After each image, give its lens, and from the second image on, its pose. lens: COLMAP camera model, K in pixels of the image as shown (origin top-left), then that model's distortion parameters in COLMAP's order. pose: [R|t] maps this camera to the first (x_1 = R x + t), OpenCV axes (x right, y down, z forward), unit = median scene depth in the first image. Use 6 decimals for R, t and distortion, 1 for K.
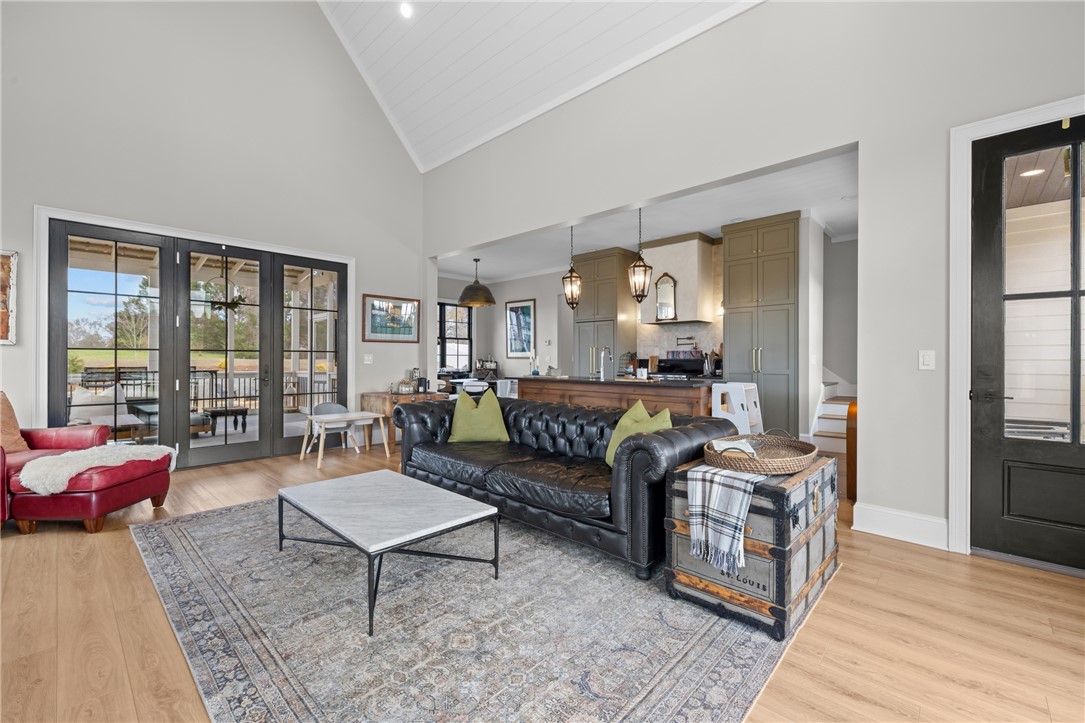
lens RADIAL K [[456.0, 0, 540.2], [0, 456.0, 356.6], [0, 0, 1]] dist [0.002378, 0.000269]
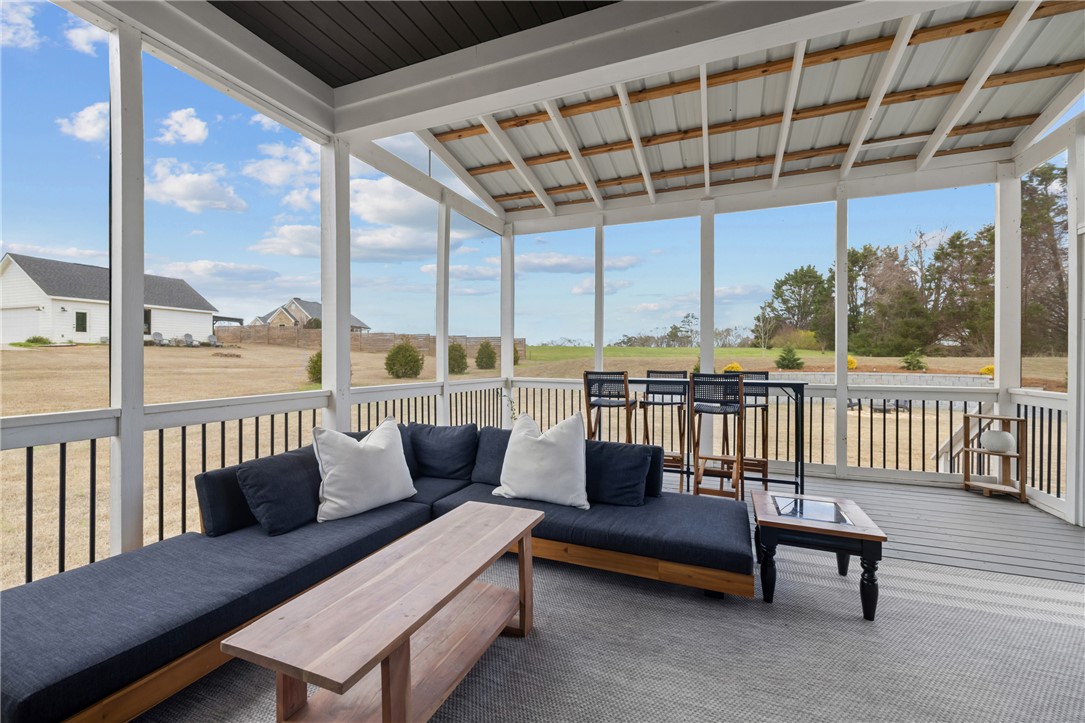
lens RADIAL K [[456.0, 0, 540.2], [0, 456.0, 356.6], [0, 0, 1]] dist [0.002378, 0.000269]
pose [[0.360027, -0.001351, -0.932941, -0.582751], [0.005120, 0.999987, 0.000528, 0.005414], [0.932928, -0.004966, 0.360029, 0.901819]]
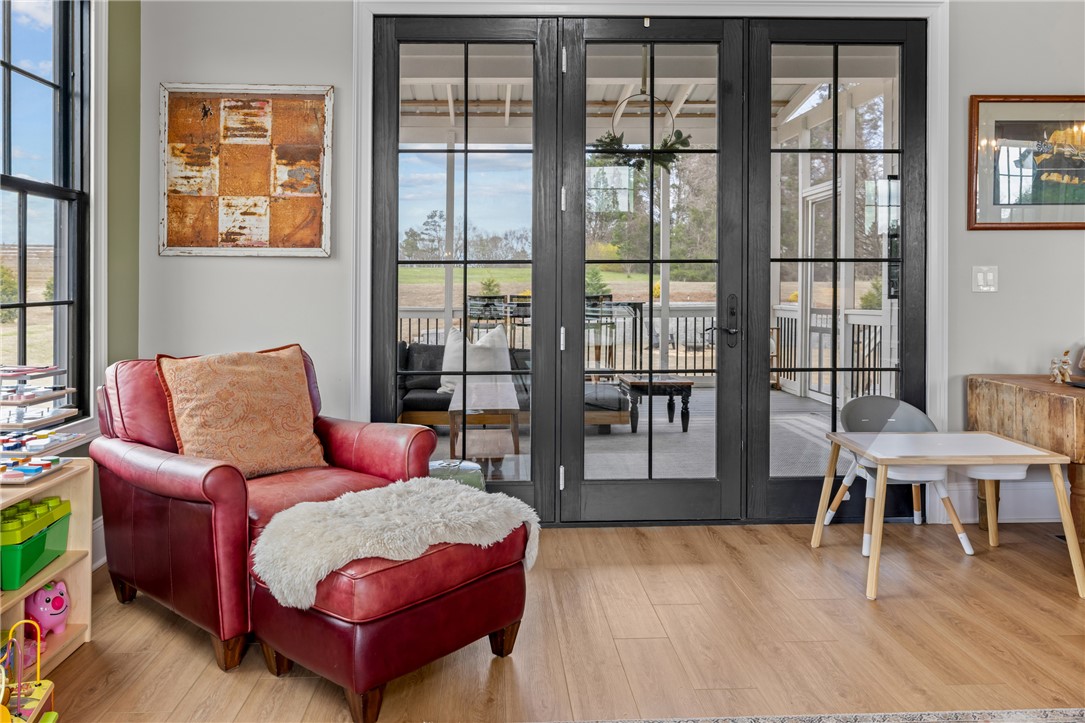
lens RADIAL K [[786.5, 0, 540.4], [0, 786.5, 335.5], [0, 0, 1]] dist [-0.010036, -0.000790]
pose [[0.727798, 0.041310, -0.684546, -0.234754], [0.009799, 0.997456, 0.070610, 0.003207], [0.685721, -0.058098, 0.725542, 0.357656]]
